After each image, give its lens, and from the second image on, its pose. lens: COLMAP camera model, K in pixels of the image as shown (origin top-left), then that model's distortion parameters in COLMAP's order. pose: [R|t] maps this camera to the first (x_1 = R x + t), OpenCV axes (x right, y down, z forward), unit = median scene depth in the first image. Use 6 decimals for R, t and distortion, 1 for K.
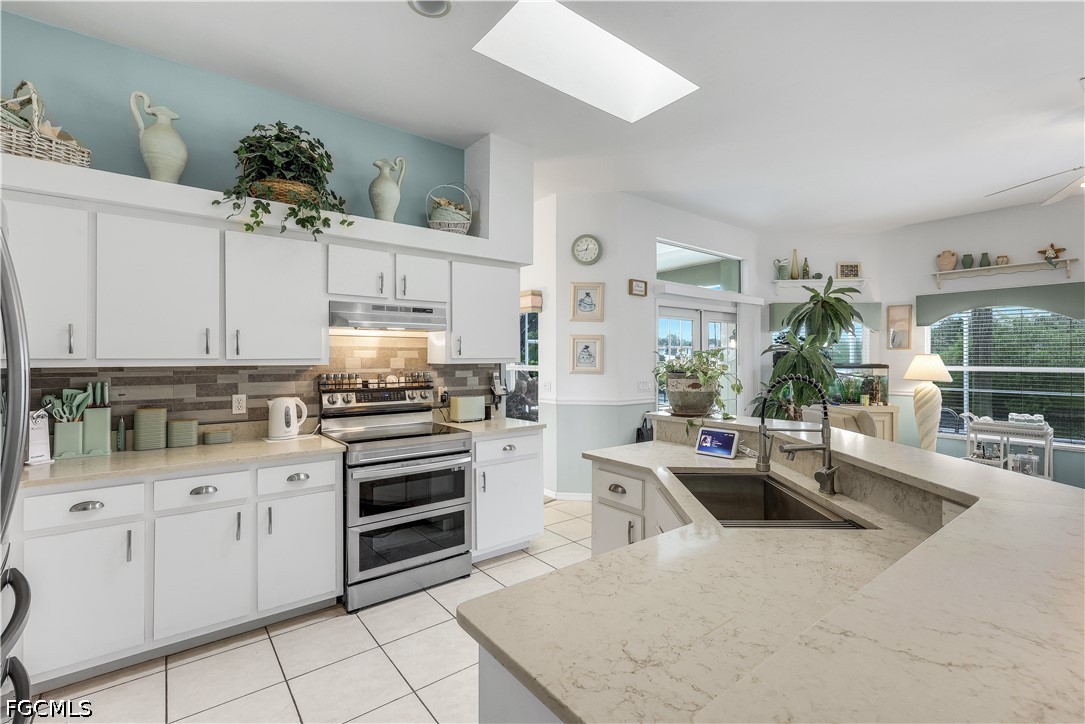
lens RADIAL K [[483.7, 0, 542.8], [0, 483.7, 357.9], [0, 0, 1]] dist [0.001083, 0.000208]
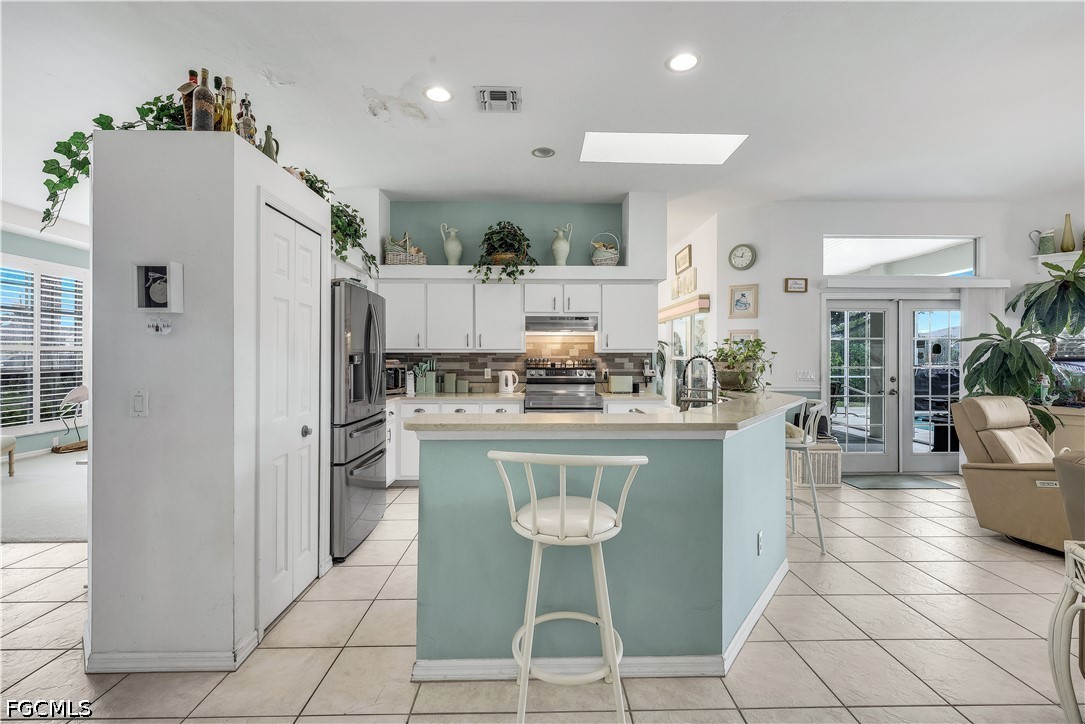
lens RADIAL K [[465.1, 0, 542.8], [0, 465.1, 355.6], [0, 0, 1]] dist [0.002349, 0.000039]
pose [[0.797597, 0.001777, -0.603187, 0.517821], [-0.001639, 0.999998, 0.000779, 0.019836], [0.603188, 0.000367, 0.797599, -0.254512]]
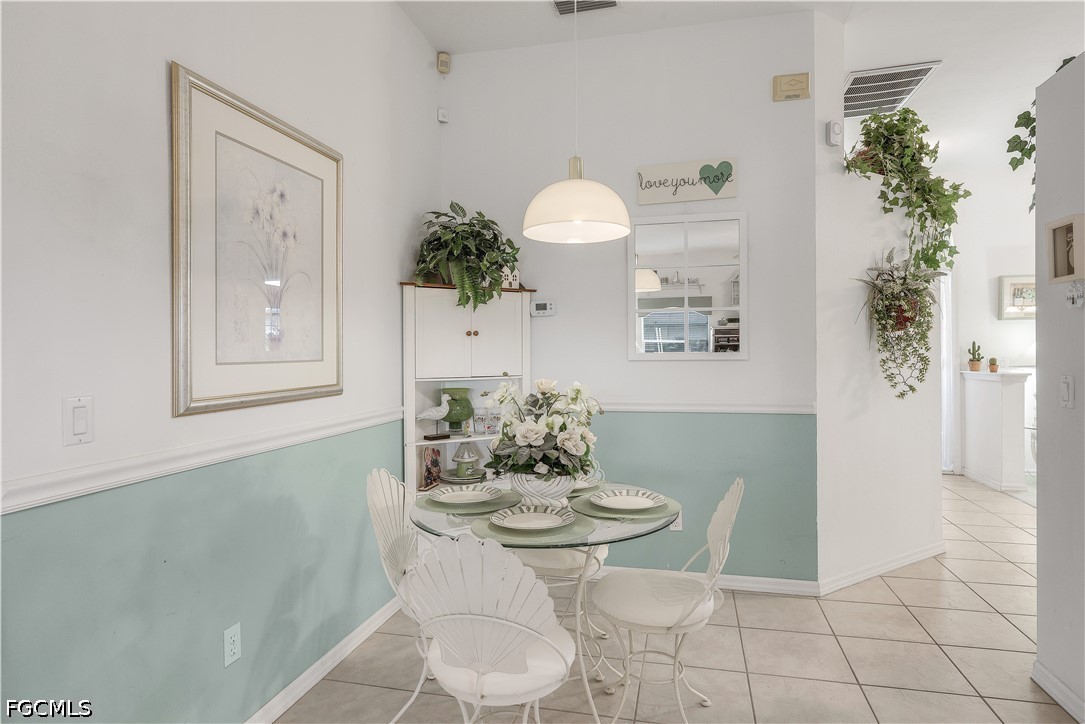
lens RADIAL K [[618.8, 0, 542.3], [0, 618.8, 351.2], [0, 0, 1]] dist [0.000645, 0.000117]
pose [[-0.785894, 0.004051, -0.618348, 0.594173], [0.007175, 0.999971, -0.002567, 0.035593], [0.618319, -0.006454, -0.785901, 0.061526]]
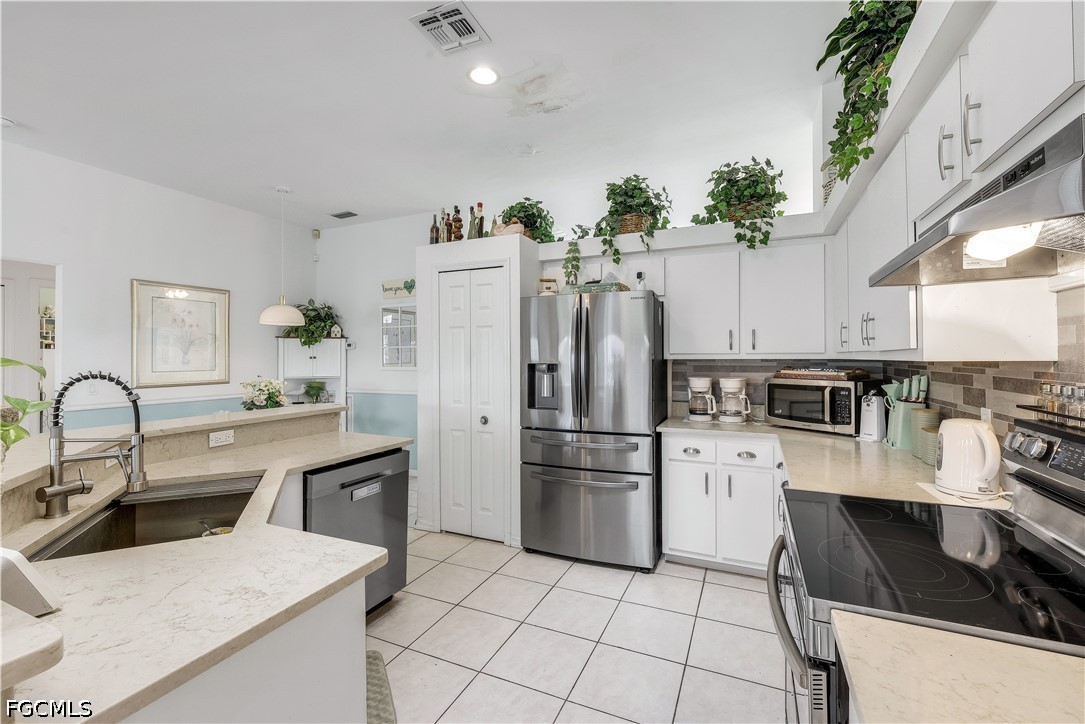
lens RADIAL K [[454.8, 0, 545.7], [0, 454.8, 357.5], [0, 0, 1]] dist [-0.001111, -0.000025]
pose [[-0.889020, 0.005422, -0.457836, 0.101424], [0.004745, 0.999985, 0.002629, 0.005205], [0.457843, 0.000165, -0.889033, 1.028817]]
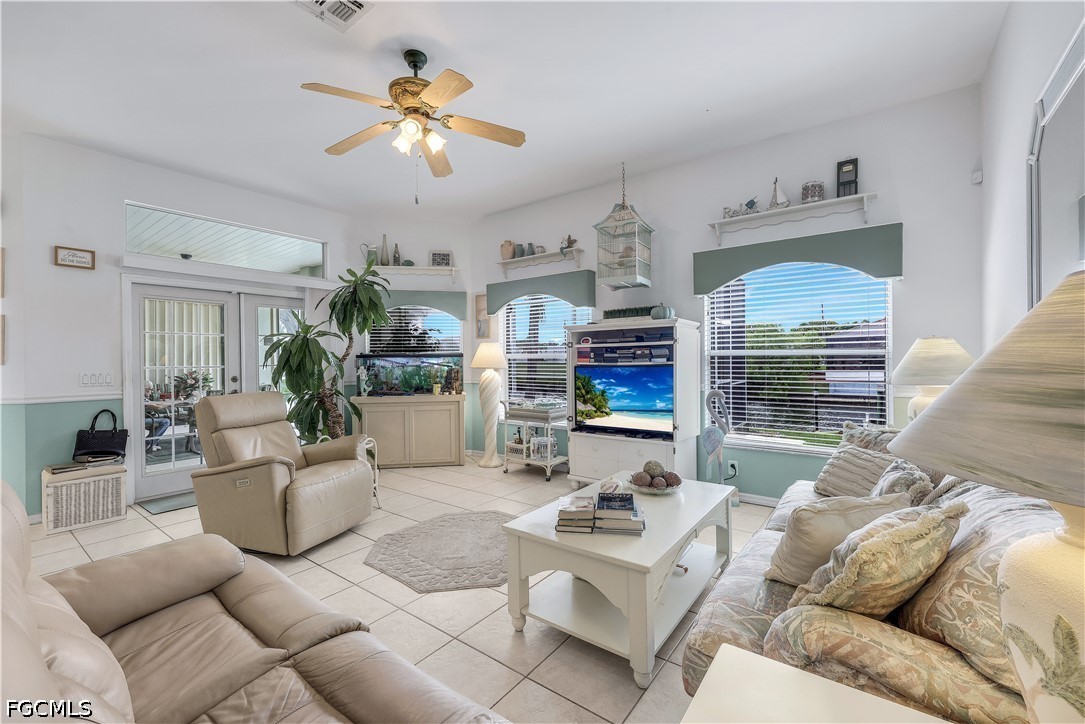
lens RADIAL K [[449.9, 0, 542.5], [0, 449.9, 360.5], [0, 0, 1]] dist [-0.000189, 0.000015]
pose [[0.968138, -0.011227, 0.250167, 1.055794], [0.010254, 0.999934, 0.005191, 0.042694], [-0.250209, -0.002461, 0.968189, 0.102830]]
